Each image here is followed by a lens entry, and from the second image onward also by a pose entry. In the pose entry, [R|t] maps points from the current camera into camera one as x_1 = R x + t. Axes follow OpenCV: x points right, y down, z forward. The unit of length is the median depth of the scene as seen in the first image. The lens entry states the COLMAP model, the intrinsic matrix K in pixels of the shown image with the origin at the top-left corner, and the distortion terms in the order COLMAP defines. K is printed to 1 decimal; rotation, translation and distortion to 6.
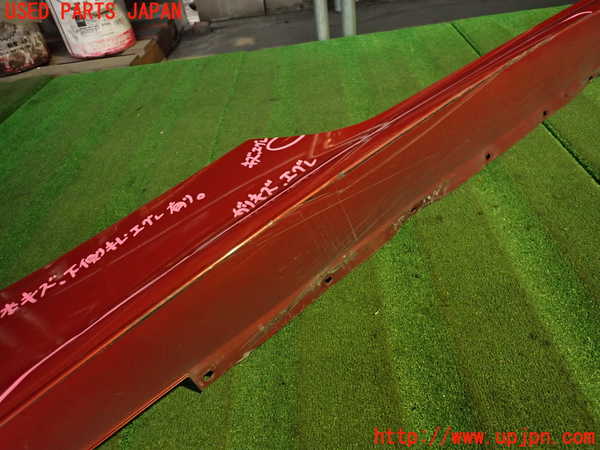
lens RADIAL K [[448.1, 0, 298.7], [0, 448.1, 227.9], [0, 0, 1]] dist [0.009596, 0.003424]
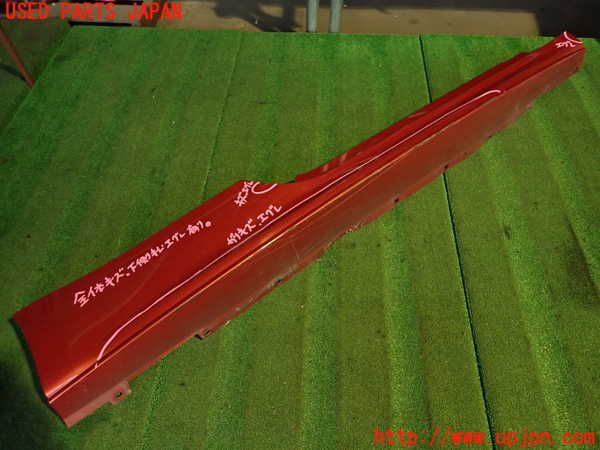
lens RADIAL K [[448.1, 0, 298.8], [0, 448.1, 228.5], [0, 0, 1]] dist [0.009596, 0.003424]
pose [[0.990187, 0.118598, 0.073917, -0.006593], [-0.133549, 0.958841, 0.250577, -0.363855], [-0.041157, -0.257990, 0.965271, -0.427961]]
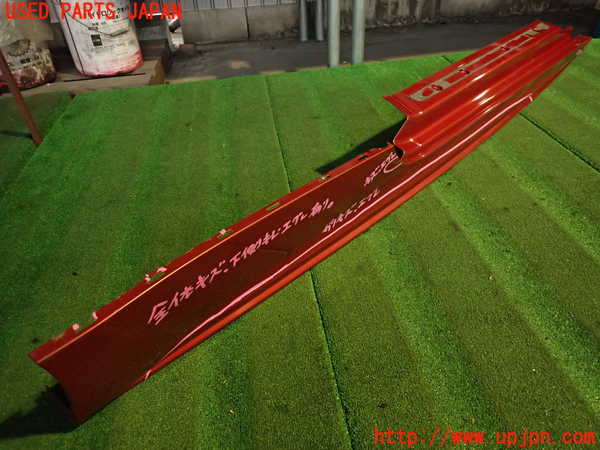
lens RADIAL K [[448.1, 0, 302.8], [0, 448.1, 227.2], [0, 0, 1]] dist [0.009596, 0.003424]
pose [[0.985323, -0.027252, 0.168513, -0.378013], [0.035162, 0.998406, -0.044138, 0.052830], [-0.167042, 0.049416, 0.984711, -0.129842]]
